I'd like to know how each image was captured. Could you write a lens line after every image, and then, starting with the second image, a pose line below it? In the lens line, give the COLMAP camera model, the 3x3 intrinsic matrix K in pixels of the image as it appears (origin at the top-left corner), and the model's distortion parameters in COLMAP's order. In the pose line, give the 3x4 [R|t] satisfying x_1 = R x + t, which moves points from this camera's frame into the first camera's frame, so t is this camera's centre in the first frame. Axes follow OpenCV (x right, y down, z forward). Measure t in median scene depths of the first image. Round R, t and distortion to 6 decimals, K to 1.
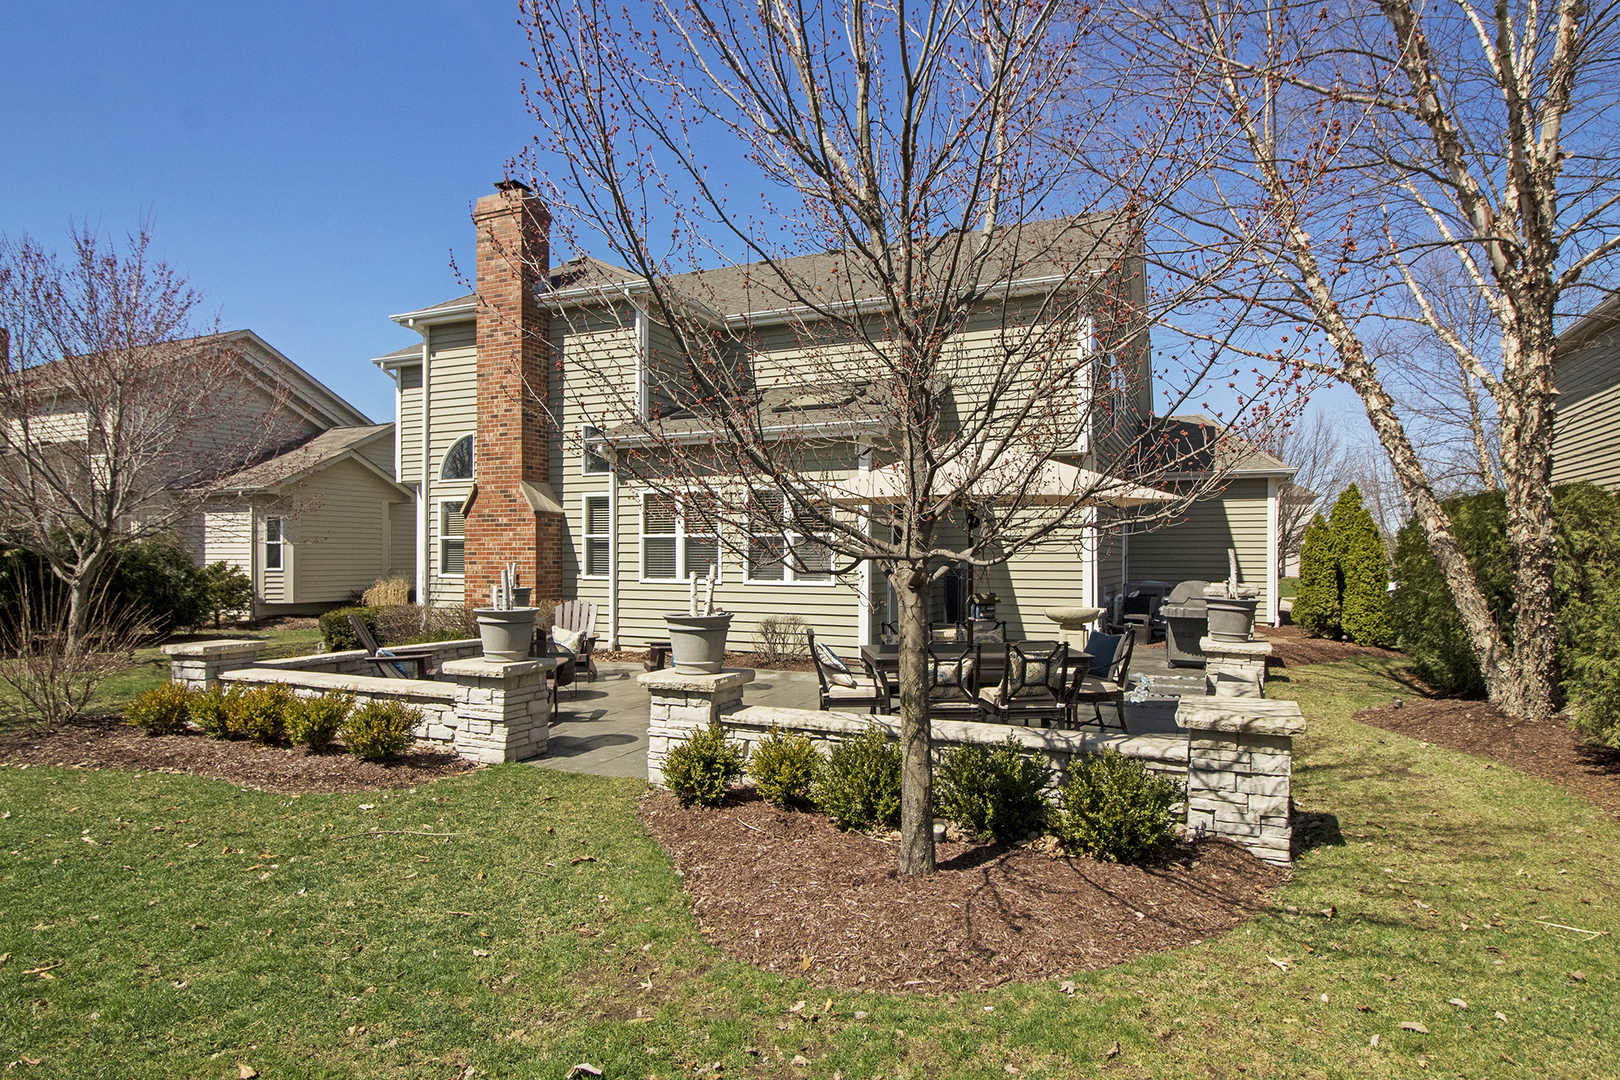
lens RADIAL K [[920.2, 0, 808.3], [0, 920.2, 552.1], [0, 0, 1]] dist [0.005176, 0.000246]
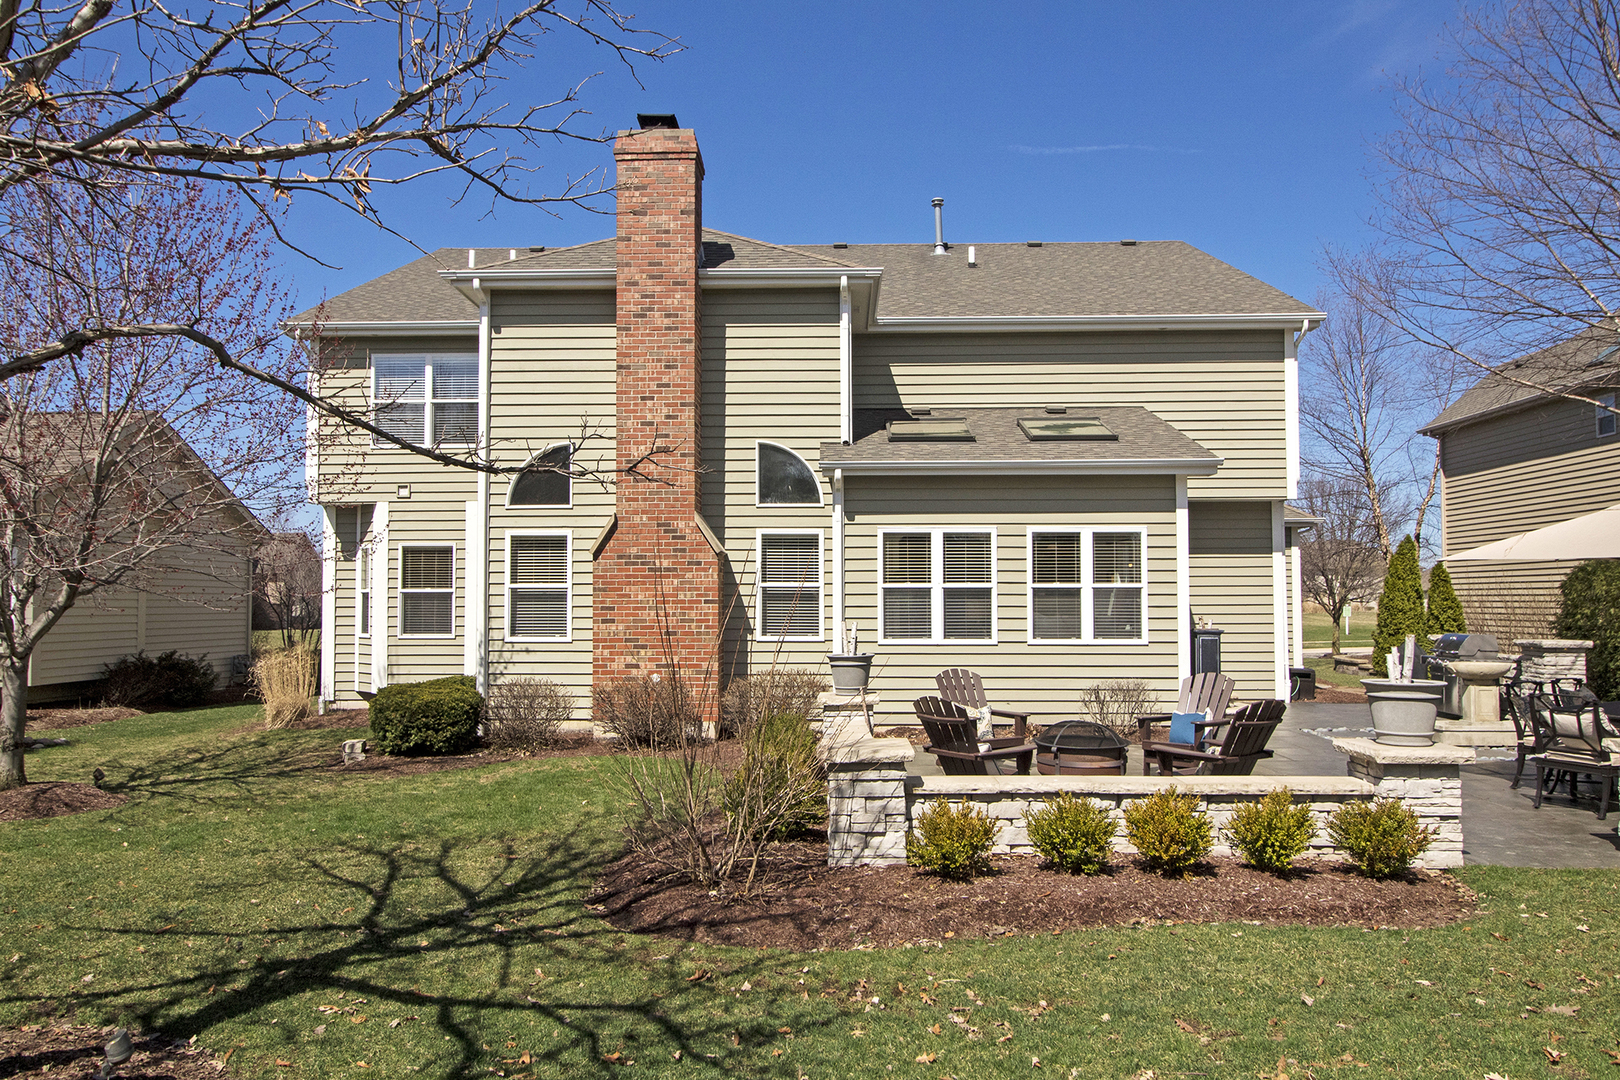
lens RADIAL K [[1100.8, 0, 810.8], [0, 1100.8, 545.9], [0, 0, 1]] dist [-0.002226, -0.002516]
pose [[0.918426, 0.017315, 0.395214, -0.570584], [0.001263, 0.998908, -0.046700, -0.007021], [-0.395591, 0.043390, 0.917401, 0.136763]]
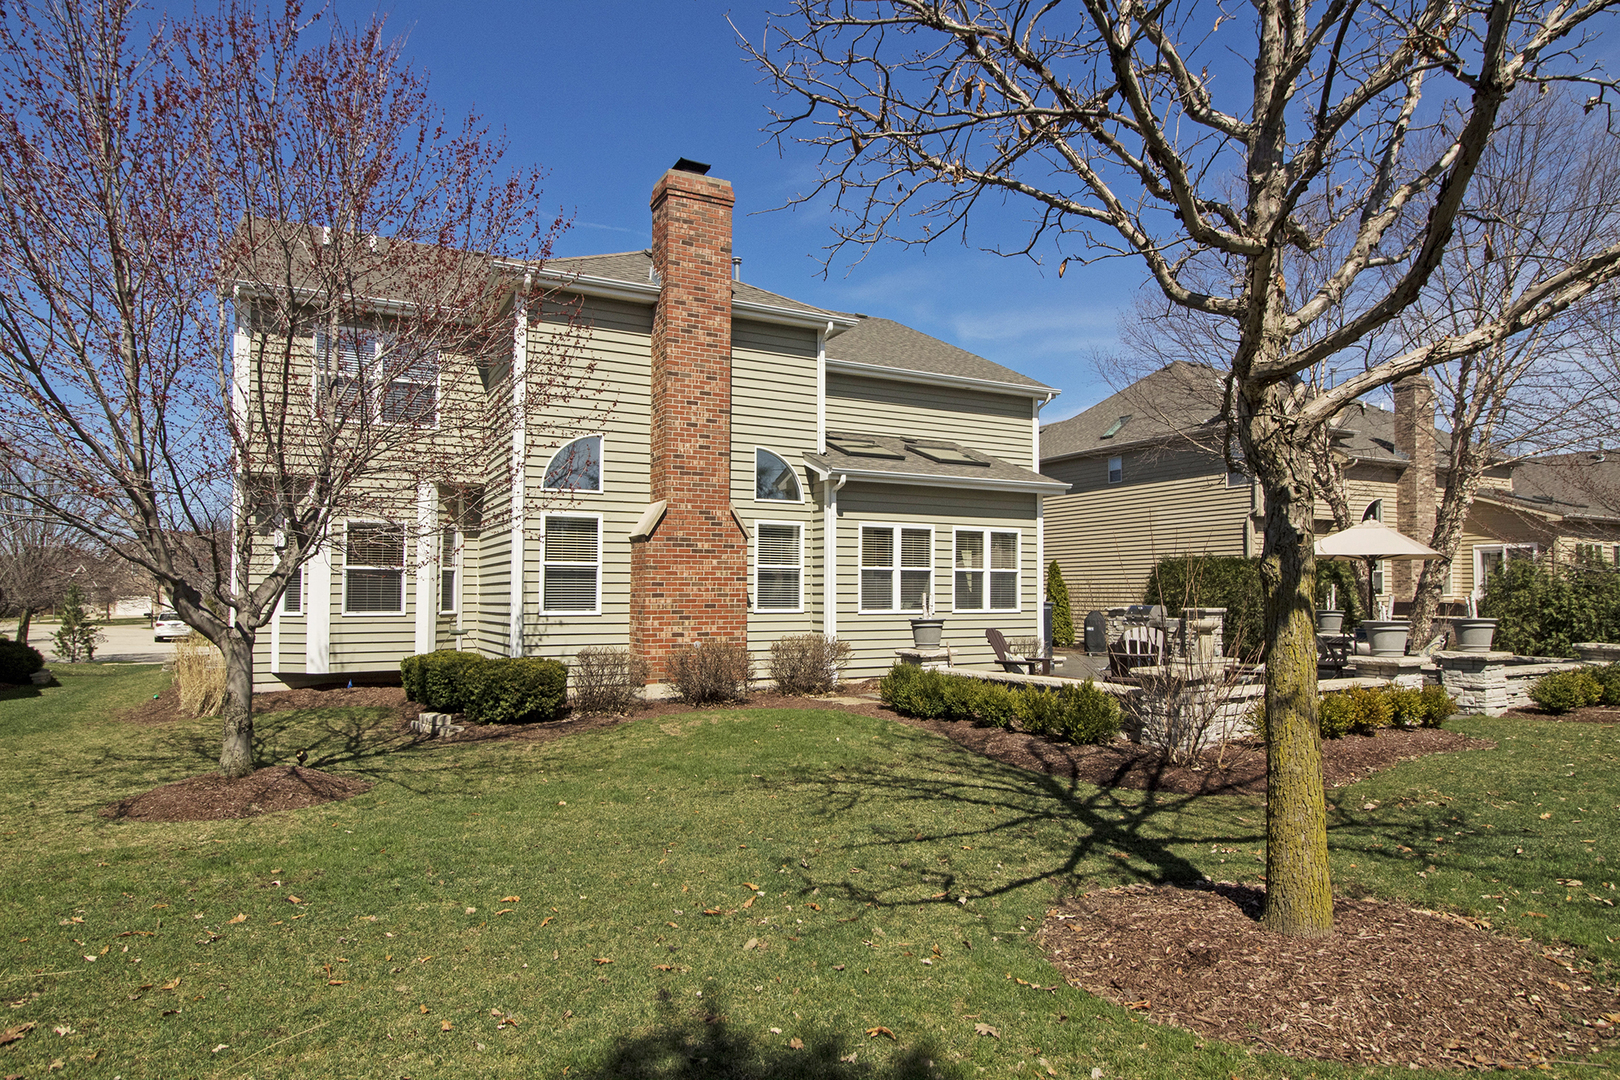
lens RADIAL K [[943.7, 0, 810.3], [0, 943.7, 528.3], [0, 0, 1]] dist [-0.004665, 0.000024]
pose [[0.599380, 0.054806, 0.798586, -0.976191], [-0.002396, 0.997772, -0.066677, 0.007869], [-0.800461, 0.038051, 0.598175, 0.387735]]
